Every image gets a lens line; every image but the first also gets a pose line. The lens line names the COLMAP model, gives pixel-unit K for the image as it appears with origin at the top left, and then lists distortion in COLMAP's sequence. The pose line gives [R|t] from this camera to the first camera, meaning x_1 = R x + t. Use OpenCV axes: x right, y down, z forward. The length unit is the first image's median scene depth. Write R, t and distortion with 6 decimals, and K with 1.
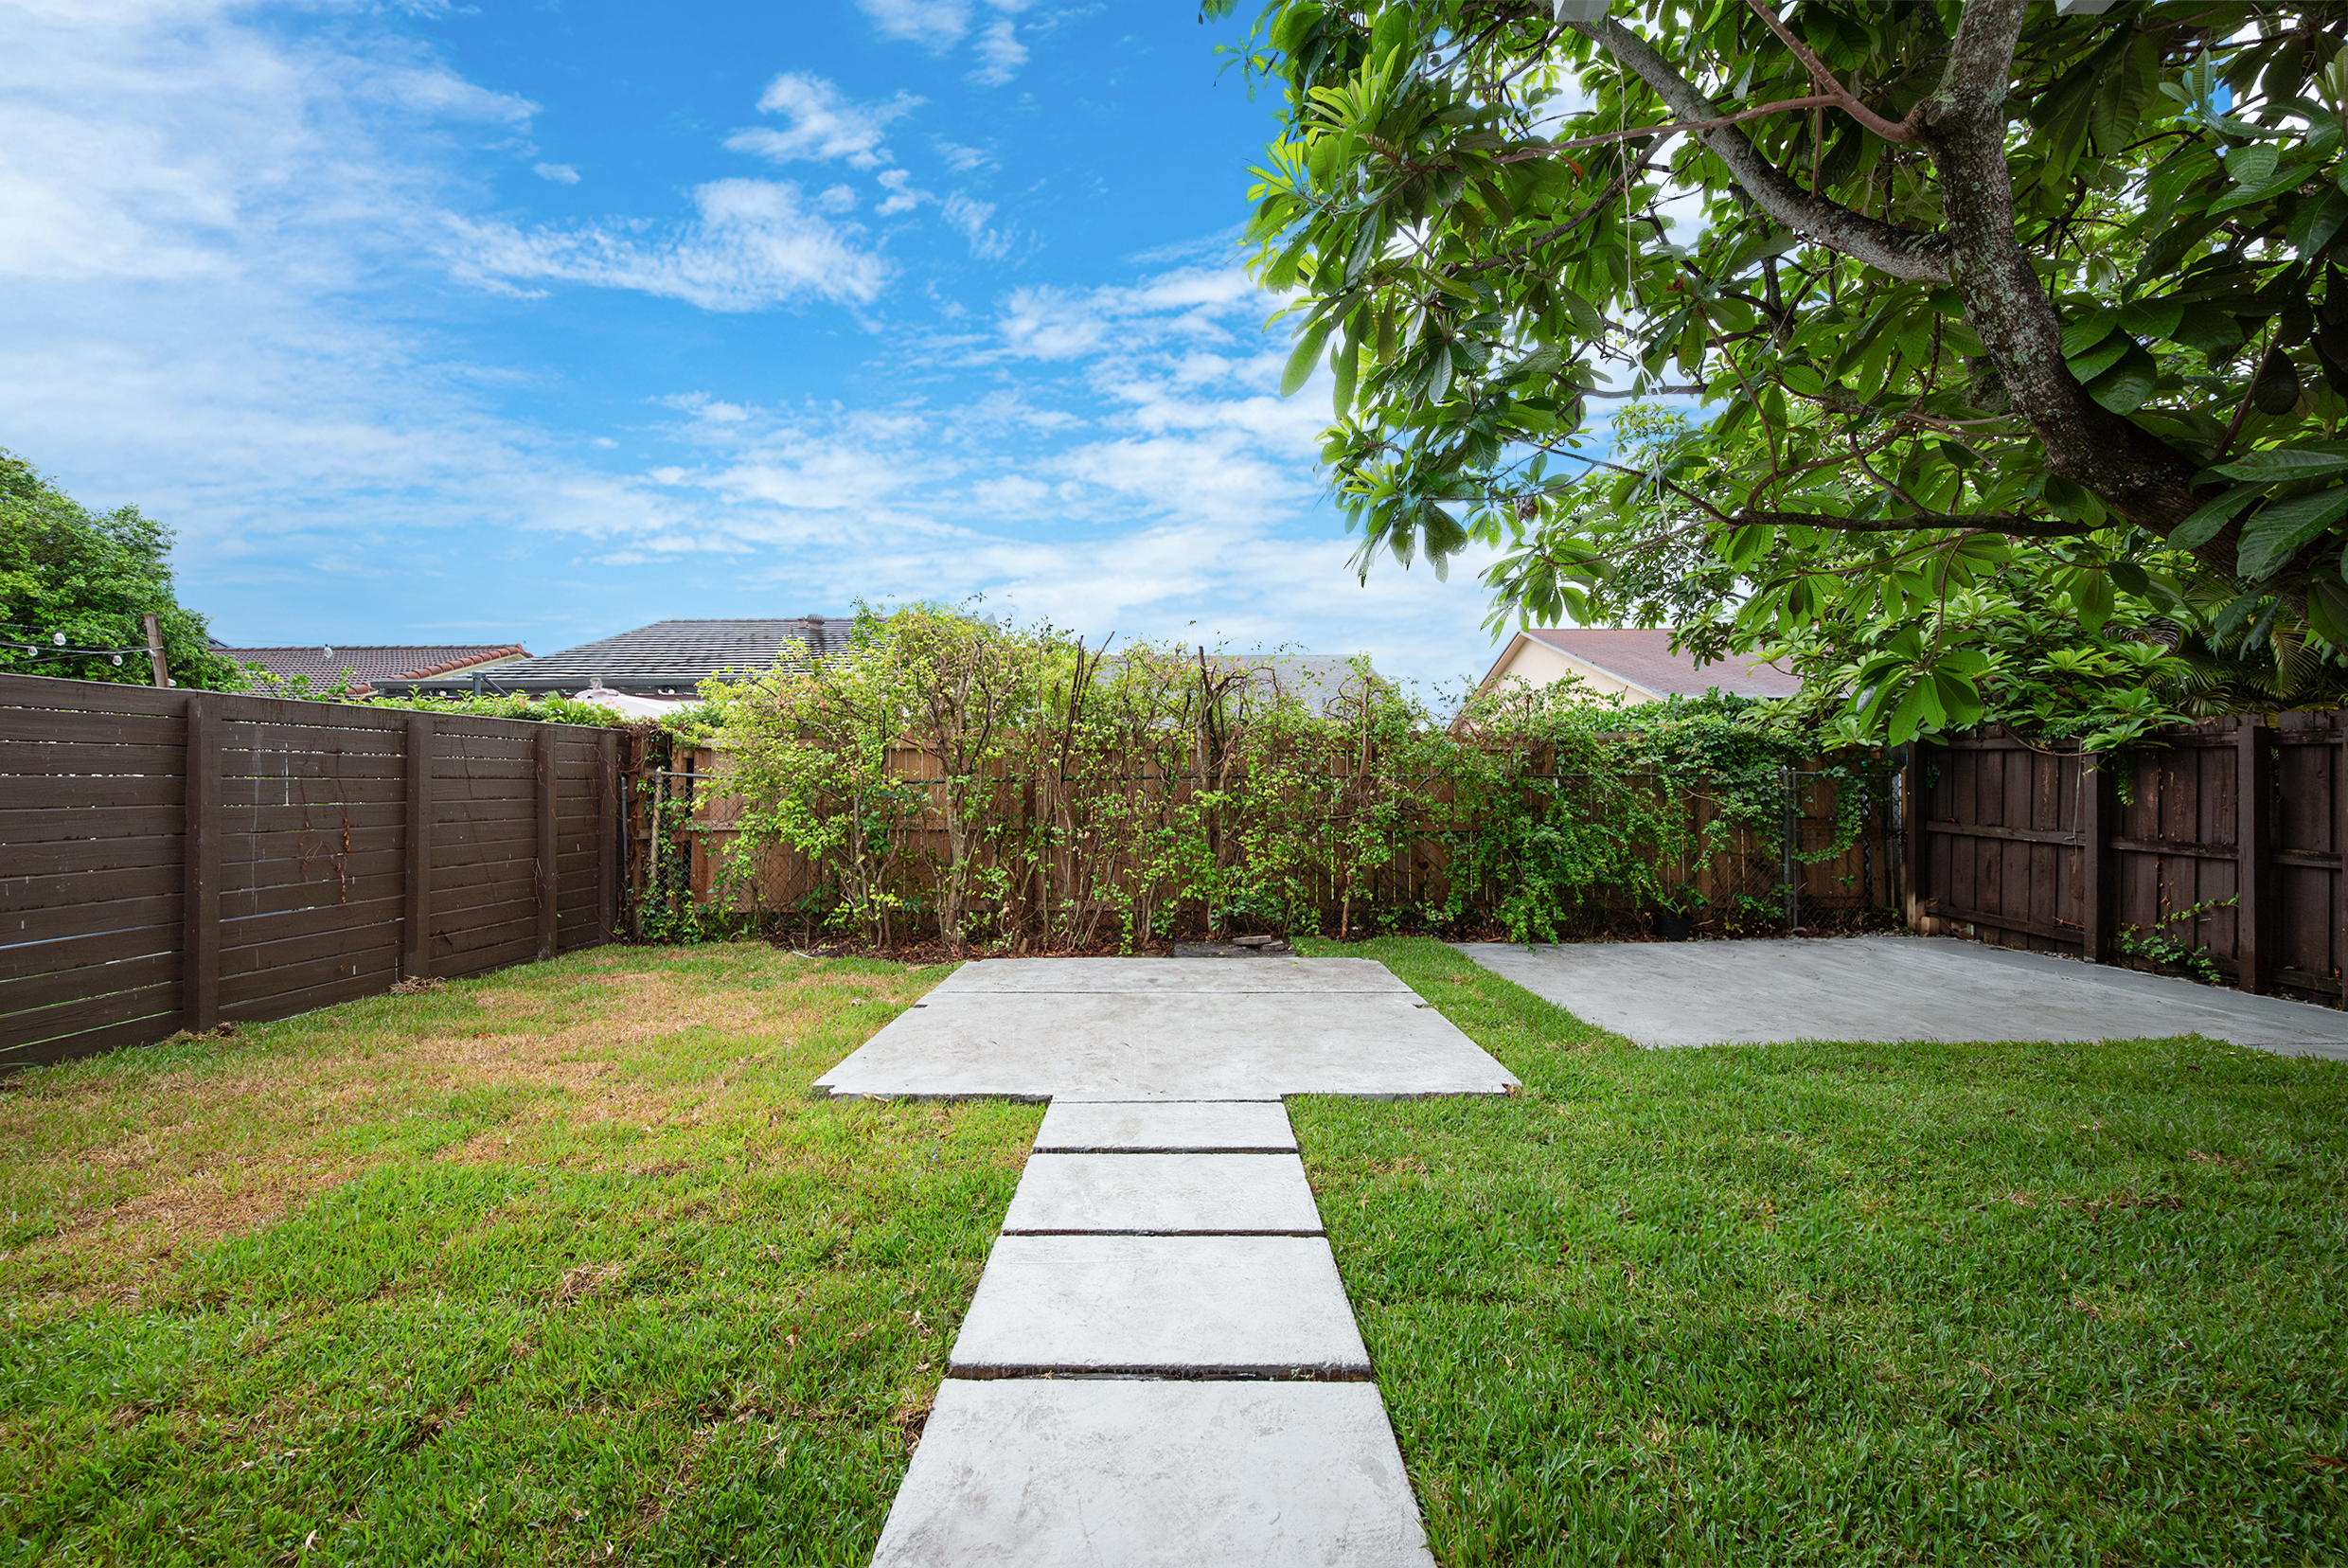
lens RADIAL K [[958.9, 0, 1166.0], [0, 958.9, 787.8], [0, 0, 1]] dist [0.000398, 0.000414]
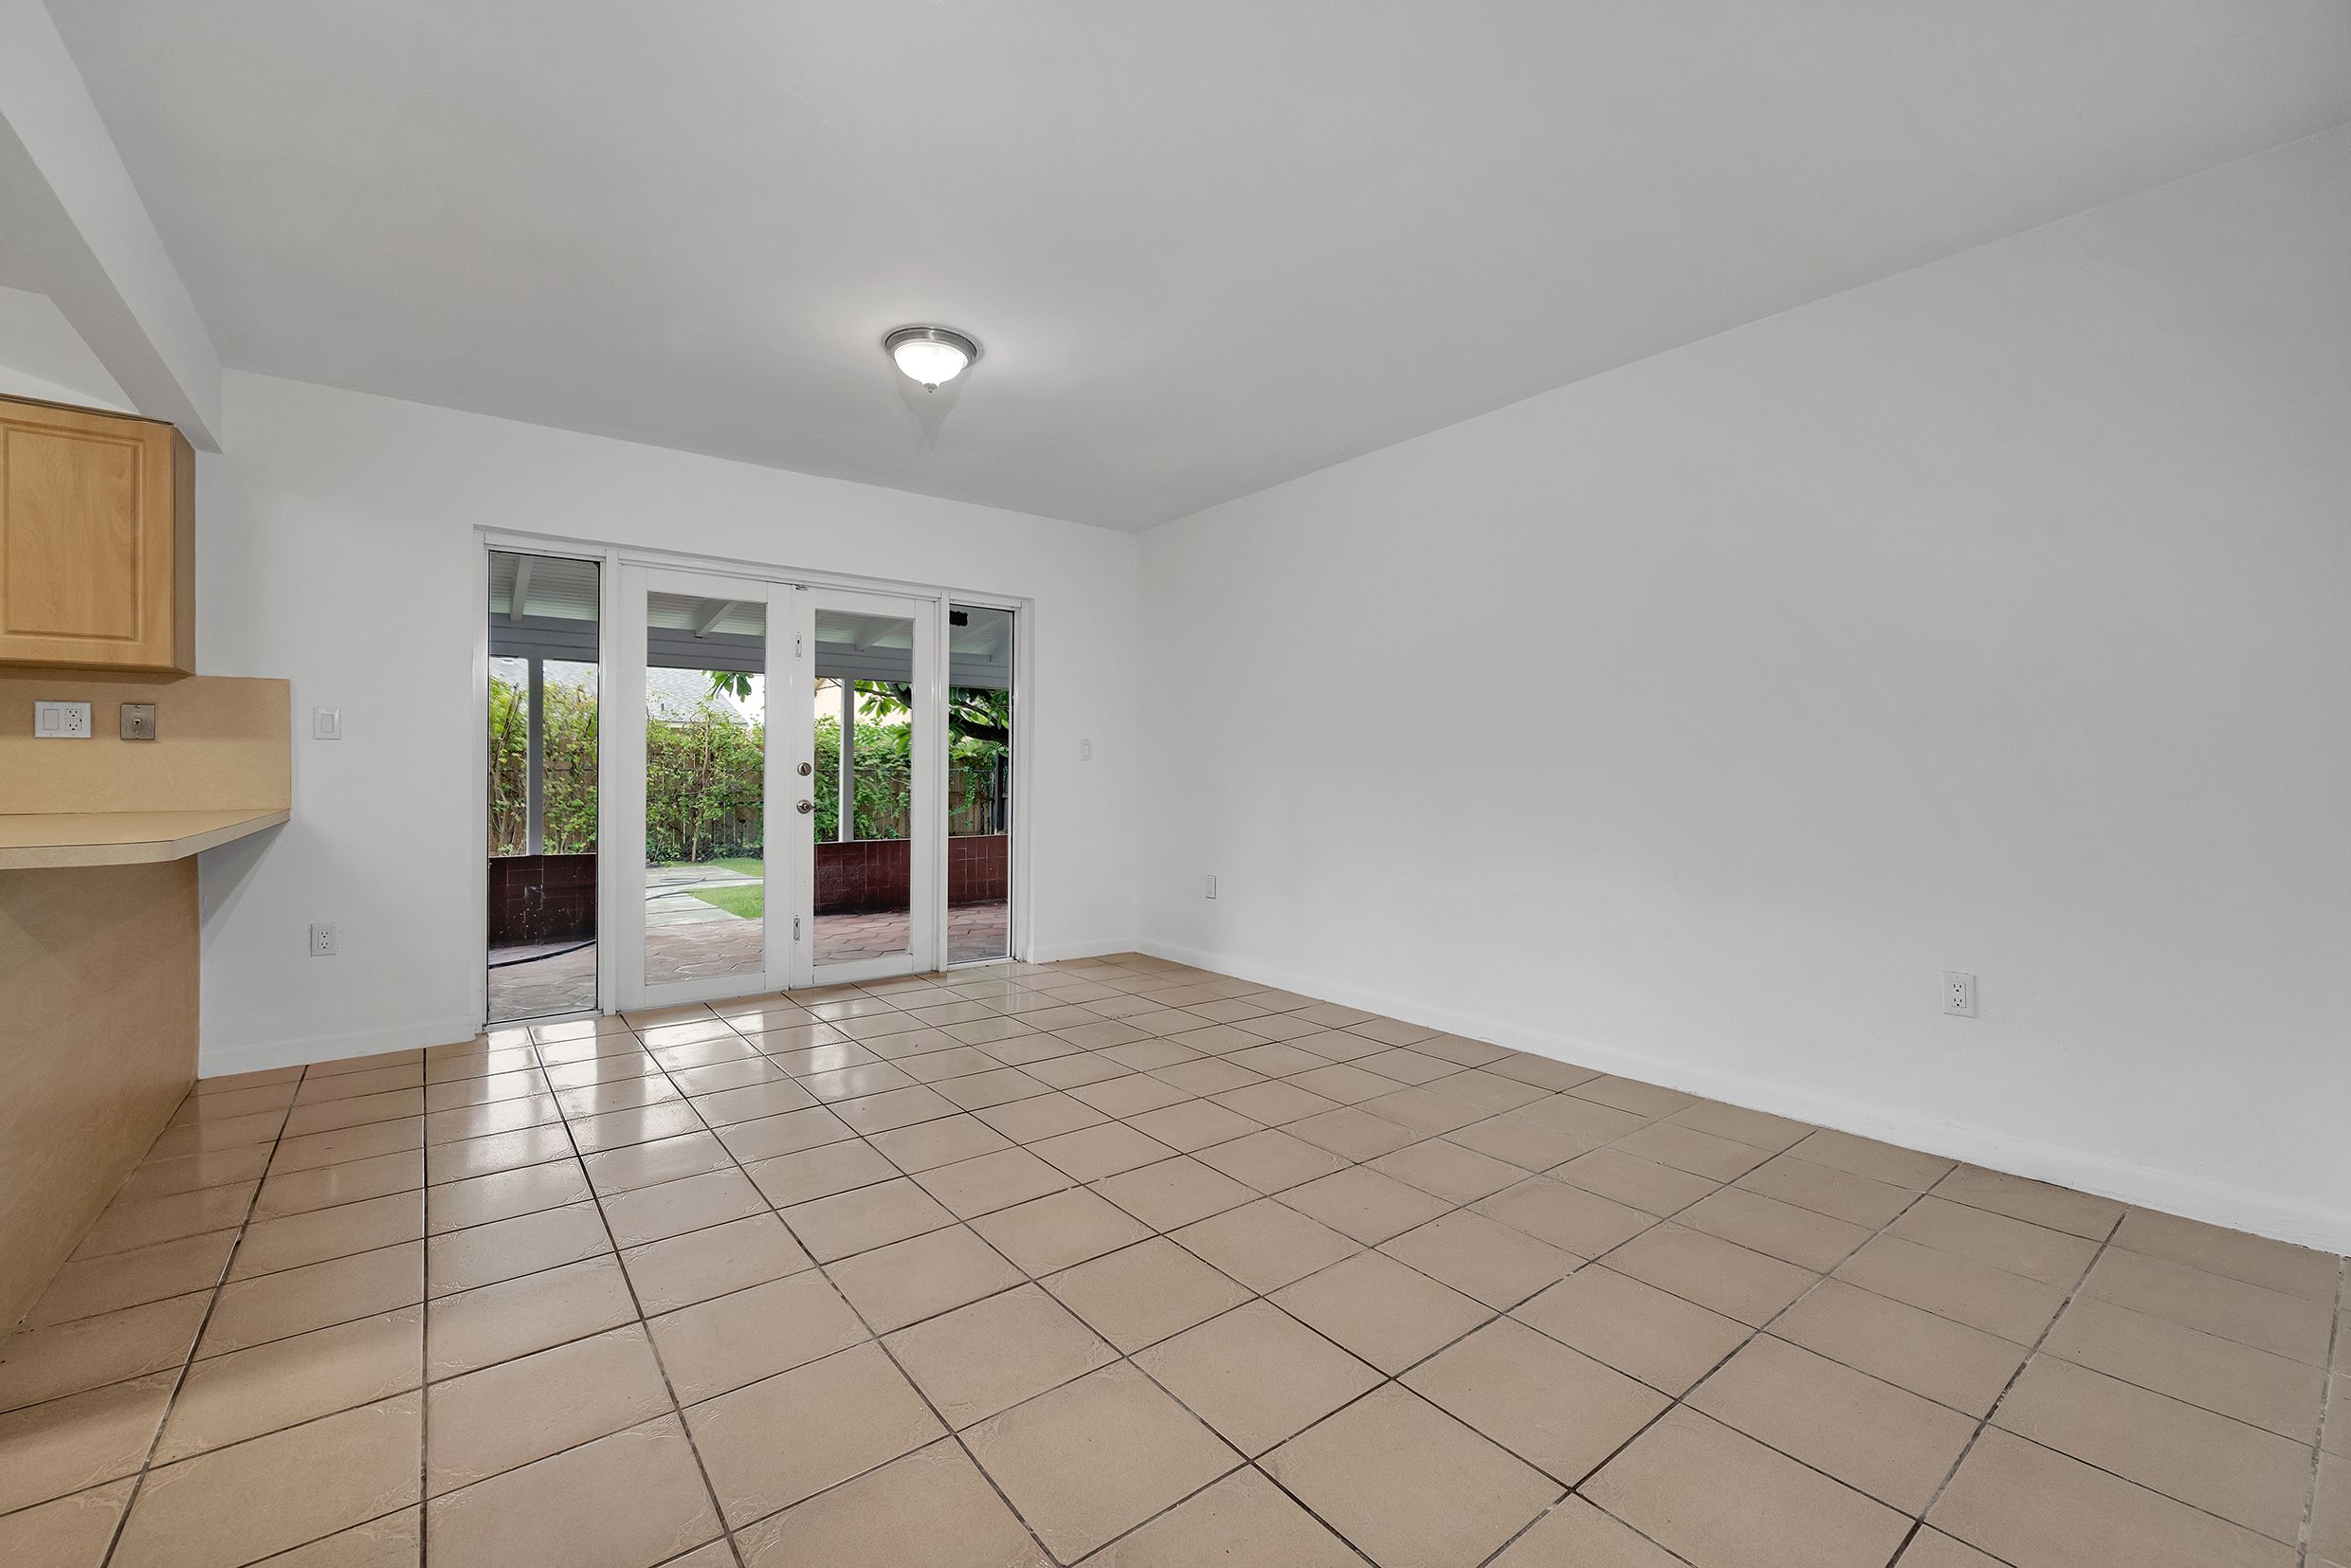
lens RADIAL K [[960.1, 0, 1188.3], [0, 960.1, 770.5], [0, 0, 1]] dist [0.000398, 0.000414]
pose [[0.773952, 0.006278, 0.633213, -0.231615], [-0.000231, 0.999954, -0.009633, 0.006067], [-0.633244, 0.007309, 0.773918, -0.954225]]
